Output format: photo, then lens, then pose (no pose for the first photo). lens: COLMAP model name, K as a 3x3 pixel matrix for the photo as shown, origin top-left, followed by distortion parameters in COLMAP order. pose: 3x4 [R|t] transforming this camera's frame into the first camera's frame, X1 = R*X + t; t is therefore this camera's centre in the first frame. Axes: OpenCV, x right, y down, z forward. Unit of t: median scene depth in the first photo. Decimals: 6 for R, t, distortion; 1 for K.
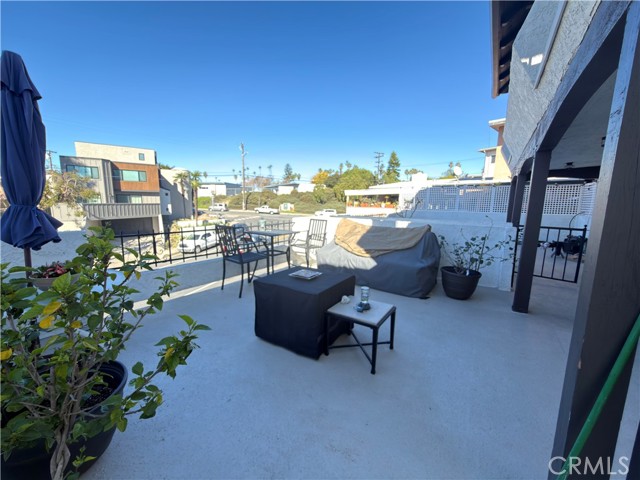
lens RADIAL K [[259.3, 0, 316.3], [0, 259.3, 242.7], [0, 0, 1]] dist [0.001026, 0.000564]
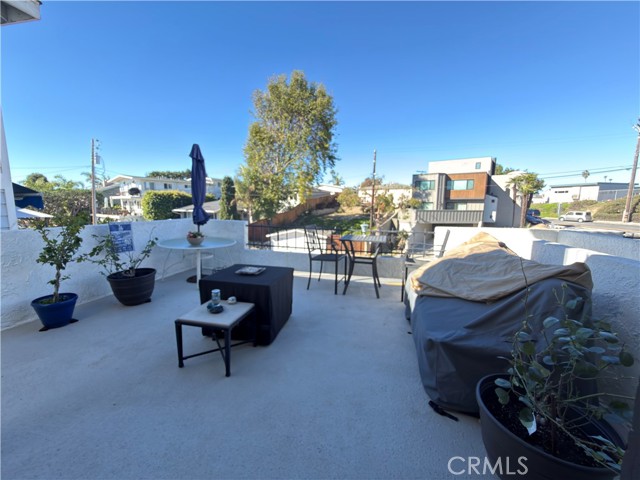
lens RADIAL K [[259.3, 0, 320.7], [0, 259.3, 239.3], [0, 0, 1]] dist [0.001026, 0.000564]
pose [[0.353930, 0.112179, -0.928520, 0.105453], [-0.149870, 0.986754, 0.062088, -0.012220], [0.923186, 0.117182, 0.366054, 0.084856]]
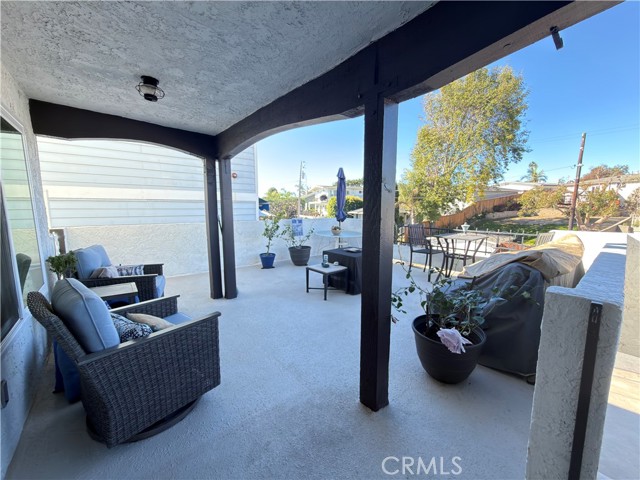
lens RADIAL K [[259.3, 0, 317.1], [0, 259.3, 238.6], [0, 0, 1]] dist [0.001026, 0.000564]
pose [[-0.287057, 0.102750, -0.952387, 0.164017], [-0.152581, 0.976632, 0.151355, -0.017590], [0.945683, 0.188763, -0.264672, 0.120298]]
